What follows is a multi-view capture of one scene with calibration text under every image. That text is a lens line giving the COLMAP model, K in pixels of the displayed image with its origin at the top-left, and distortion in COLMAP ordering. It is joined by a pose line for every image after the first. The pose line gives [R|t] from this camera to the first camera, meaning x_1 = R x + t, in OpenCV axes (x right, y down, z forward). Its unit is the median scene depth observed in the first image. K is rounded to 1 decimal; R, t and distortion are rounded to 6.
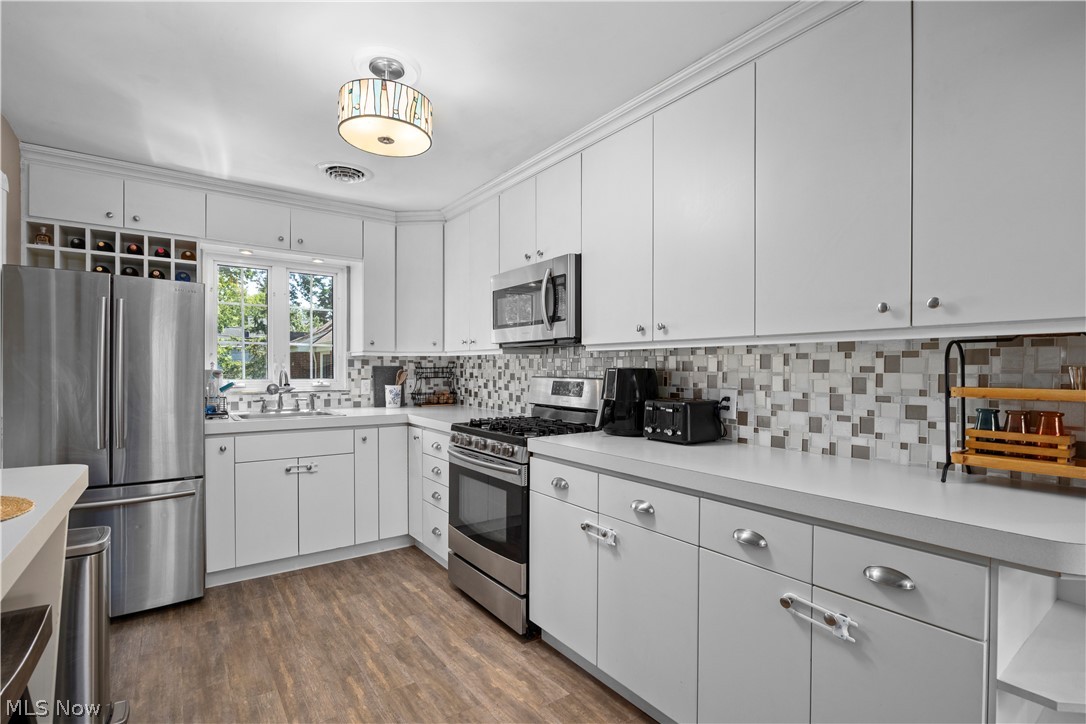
lens RADIAL K [[508.9, 0, 541.5], [0, 508.9, 376.1], [0, 0, 1]] dist [-0.011527, -0.001188]
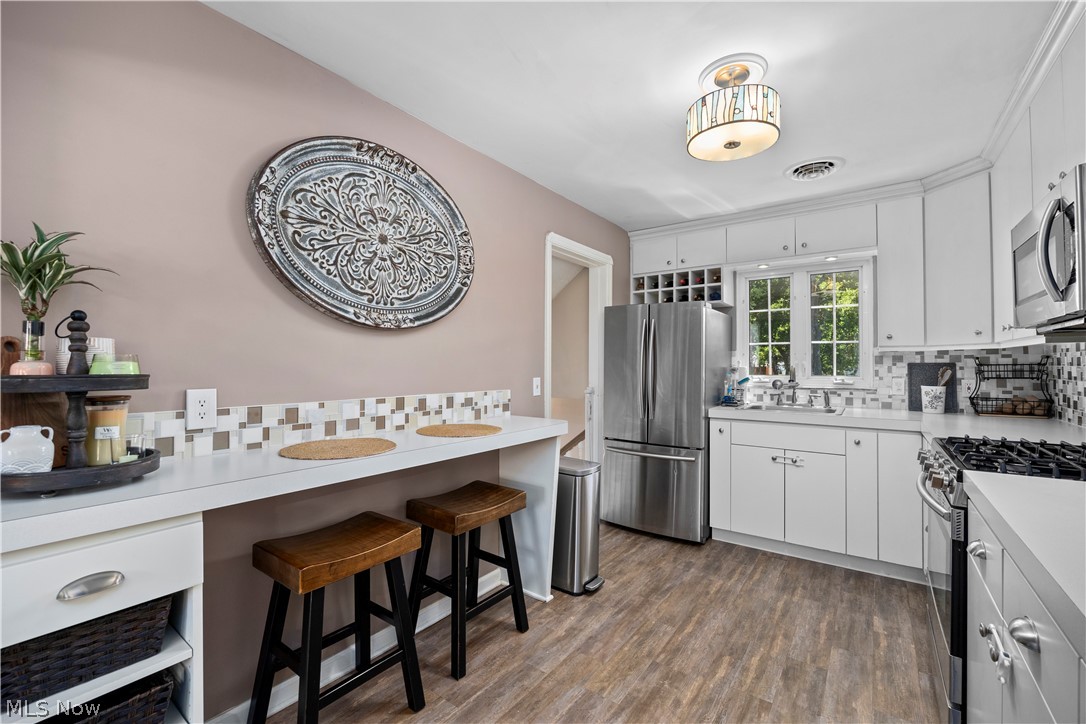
lens RADIAL K [[454.8, 0, 541.0], [0, 454.8, 356.1], [0, 0, 1]] dist [-0.015676, 0.000587]
pose [[0.303481, -0.021096, -0.952604, 0.227442], [-0.014680, 0.999533, -0.026812, -0.001696], [0.952725, 0.022121, 0.303029, 0.180498]]
